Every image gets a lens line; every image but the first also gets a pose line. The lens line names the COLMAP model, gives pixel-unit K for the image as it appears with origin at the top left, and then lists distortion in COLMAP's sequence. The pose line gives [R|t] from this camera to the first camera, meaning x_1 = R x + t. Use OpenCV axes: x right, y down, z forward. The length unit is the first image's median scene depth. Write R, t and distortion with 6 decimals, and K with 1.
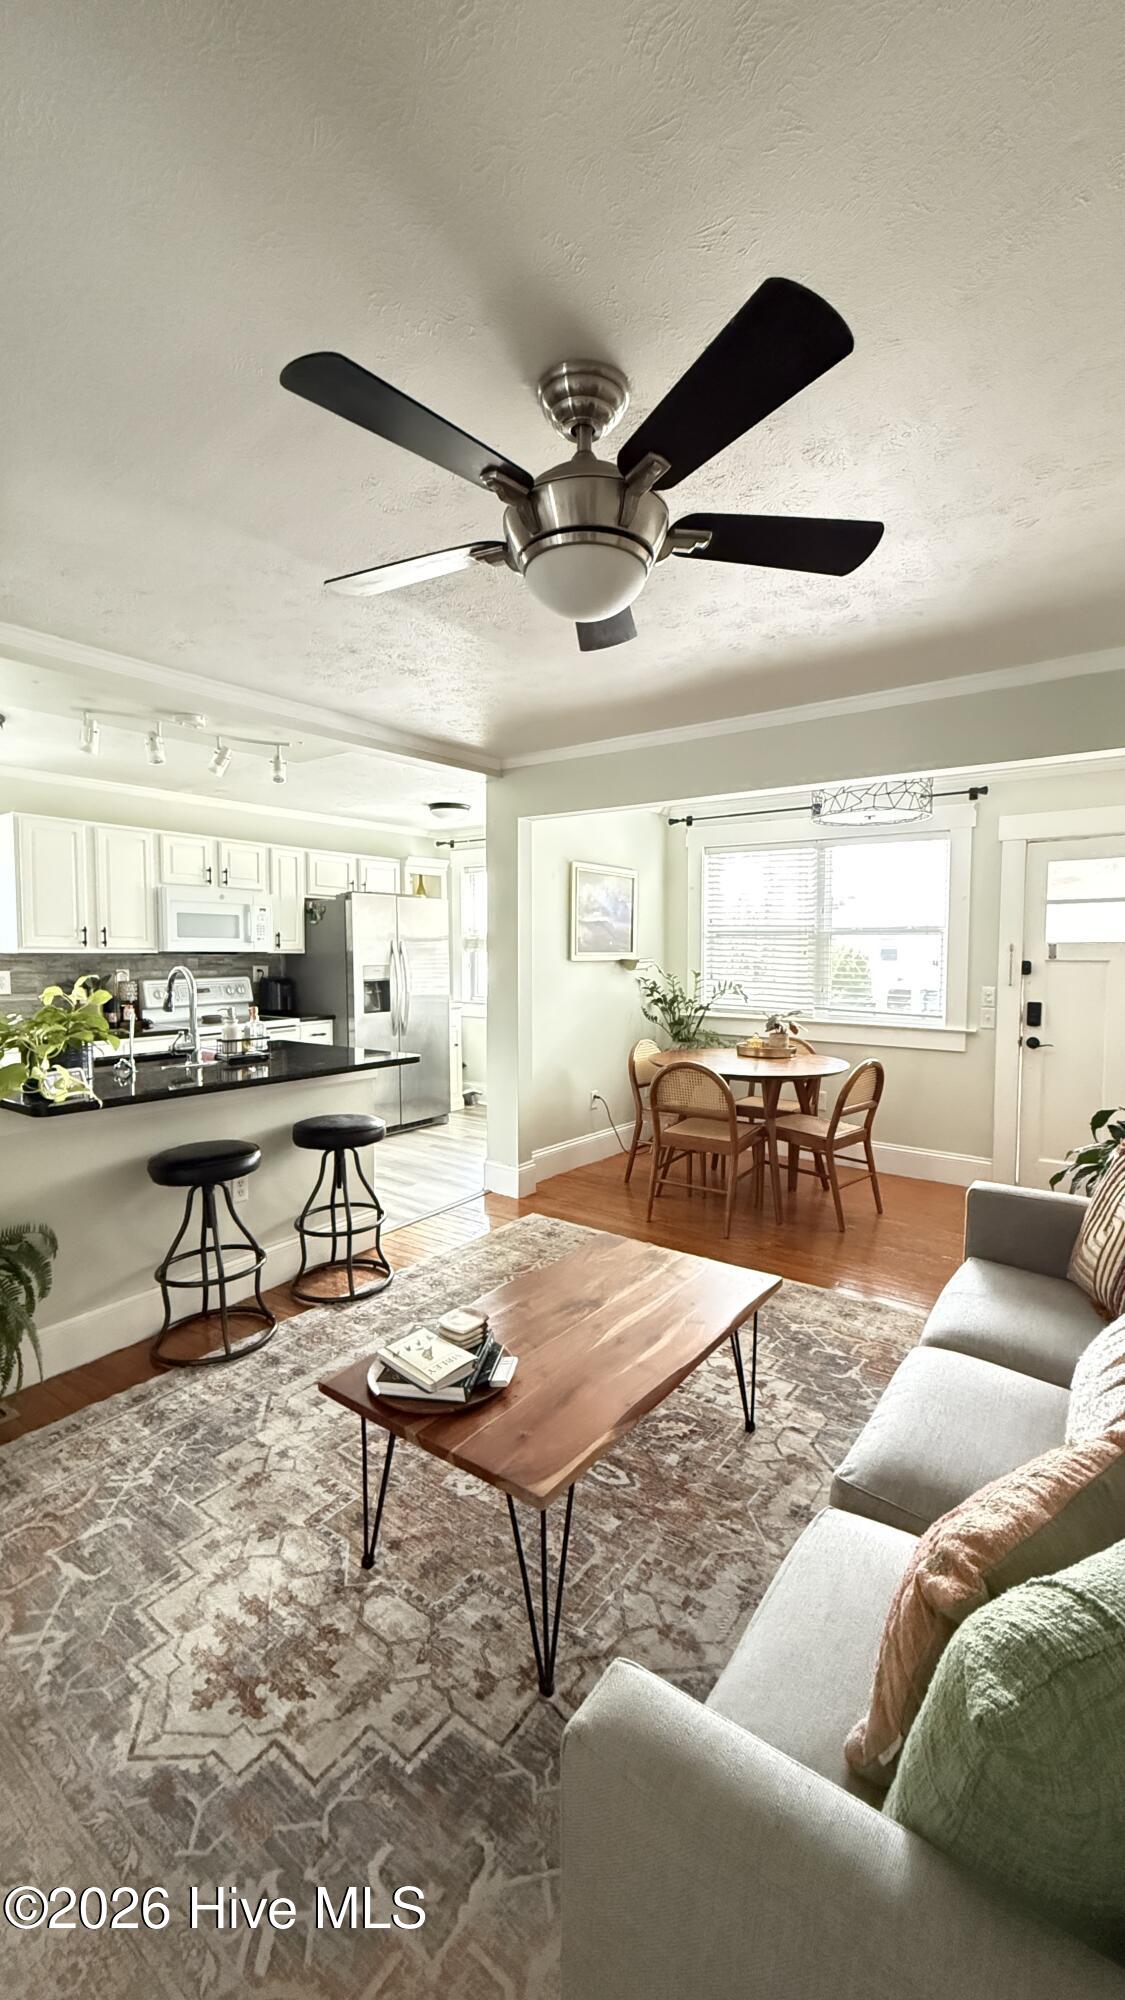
lens RADIAL K [[793.5, 0, 566.6], [0, 793.5, 997.3], [0, 0, 1]] dist [-0.001871, 0.000557]
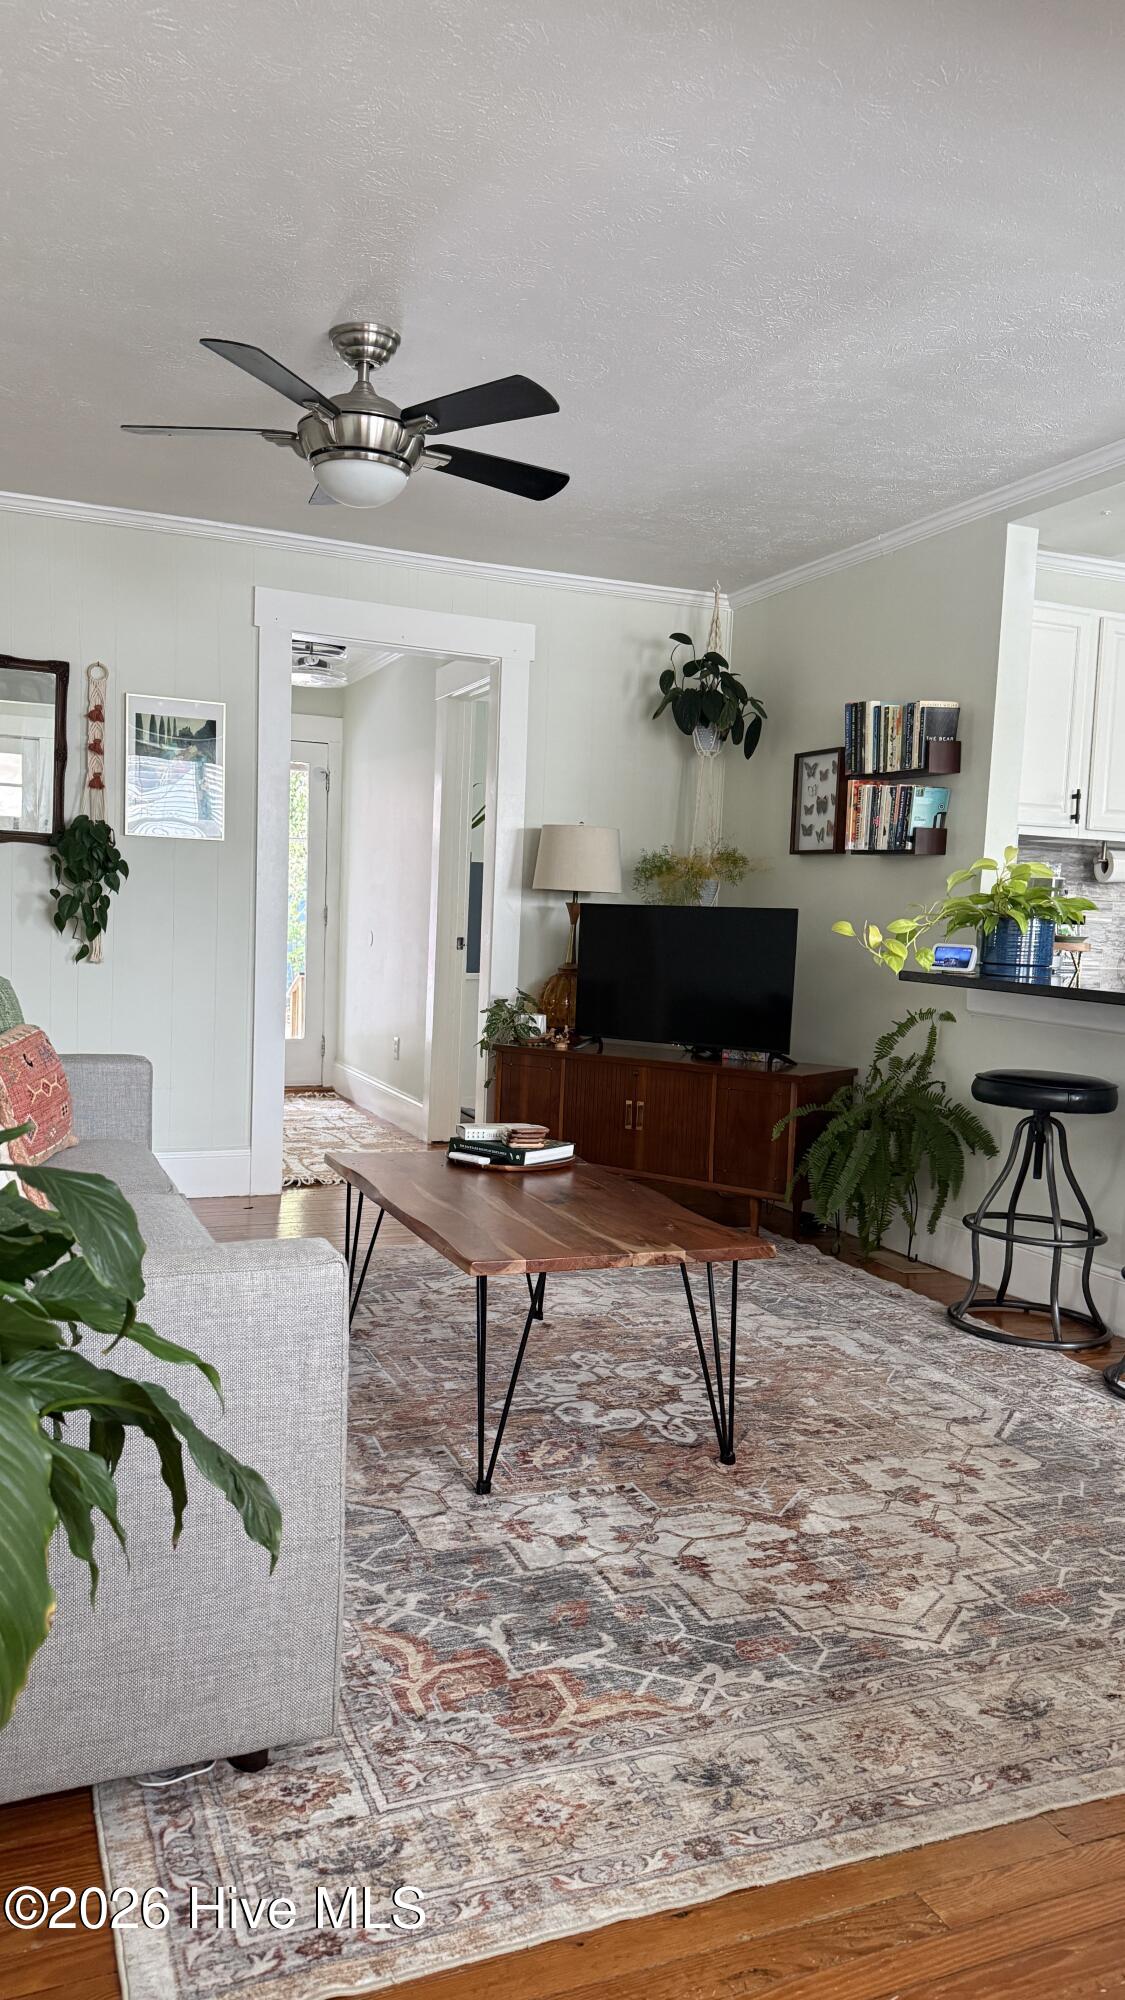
lens RADIAL K [[1396.5, 0, 557.5], [0, 1396.5, 984.9], [0, 0, 1]] dist [0.064075, -0.025213]
pose [[-0.519393, 0.025329, -0.854160, 1.133208], [-0.095315, 0.991606, 0.087363, 0.040485], [0.849203, 0.126790, -0.512619, 1.554927]]
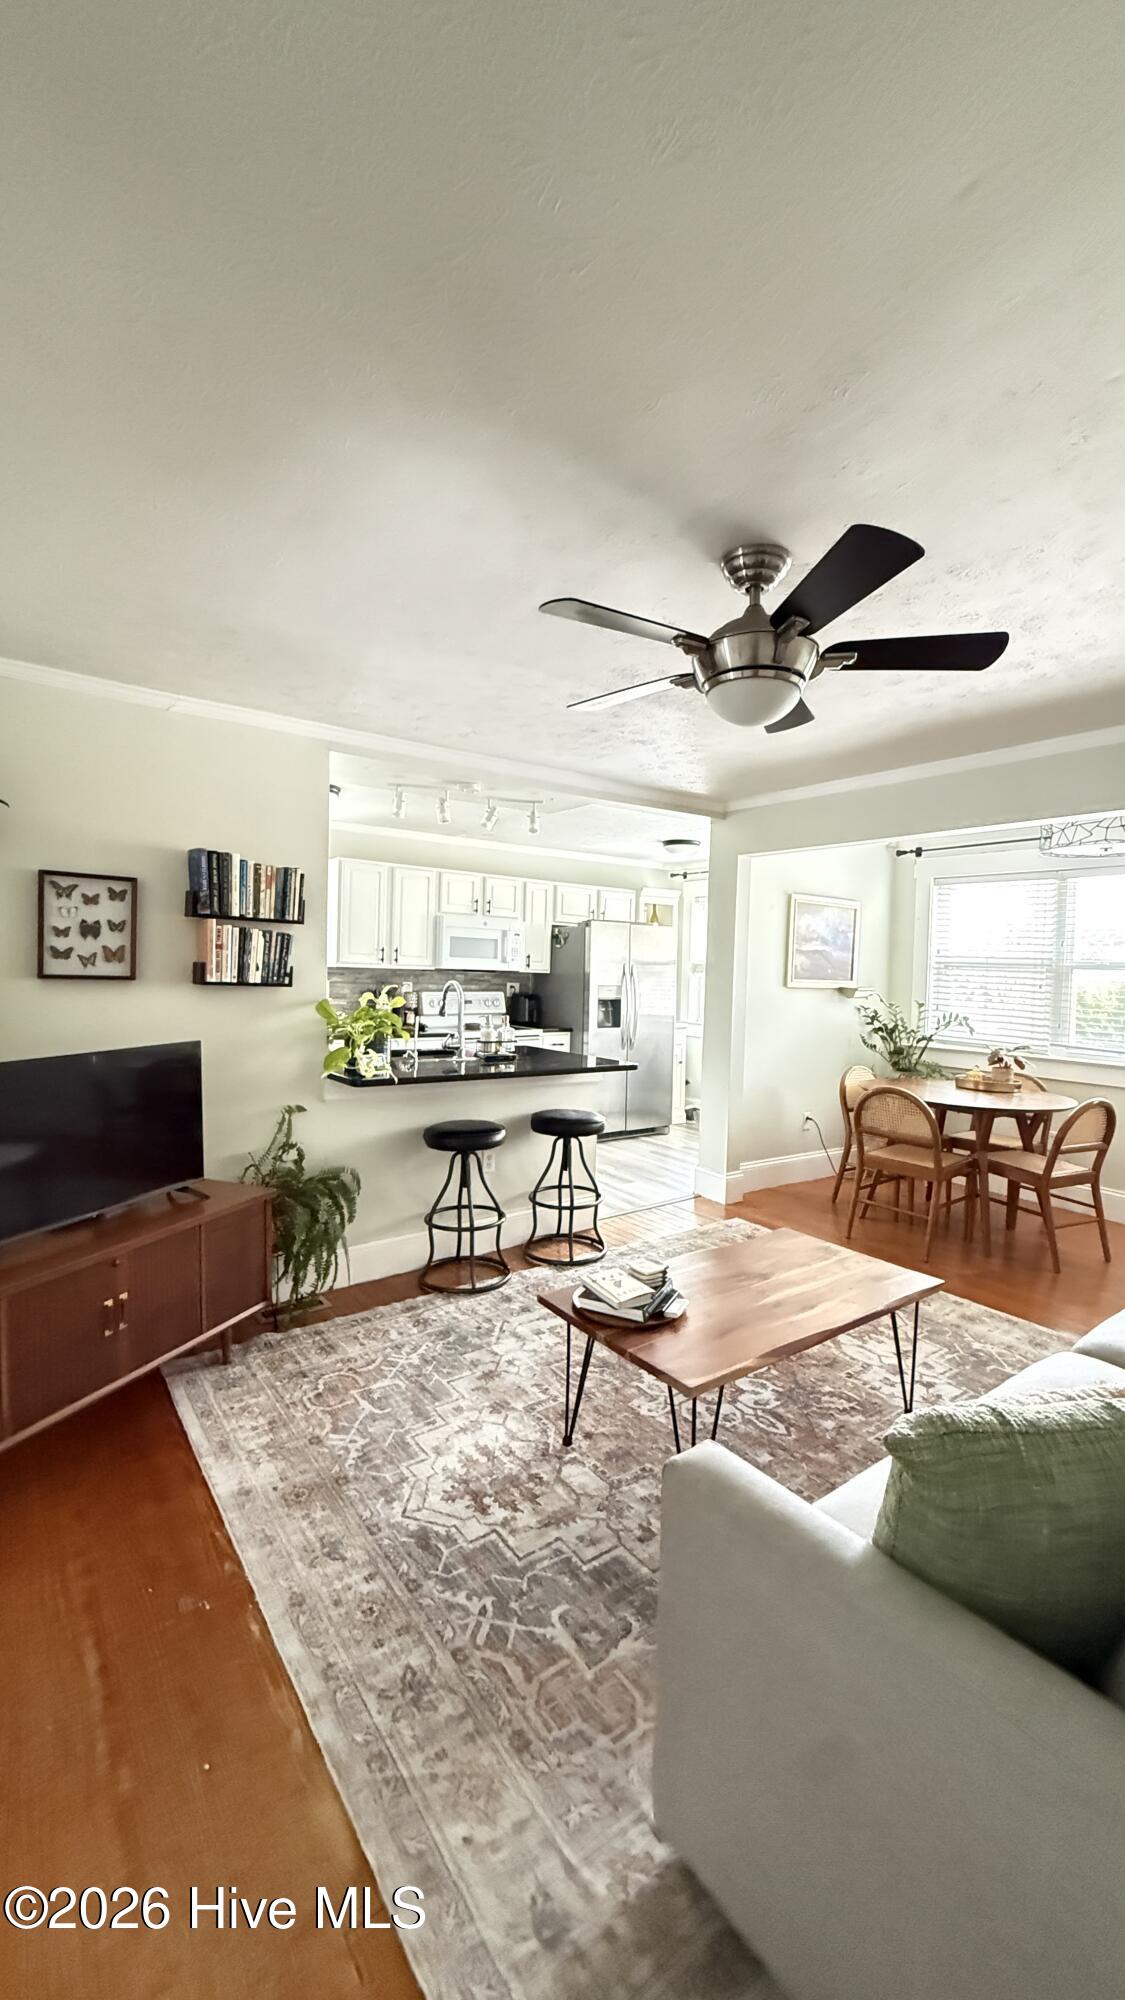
lens RADIAL K [[793.5, 0, 567.1], [0, 793.5, 999.5], [0, 0, 1]] dist [-0.001871, 0.000557]
pose [[0.954448, 0.037360, -0.296028, 0.082644], [-0.045345, 0.998768, -0.020153, 0.010961], [0.294911, 0.032659, 0.954967, -0.205667]]
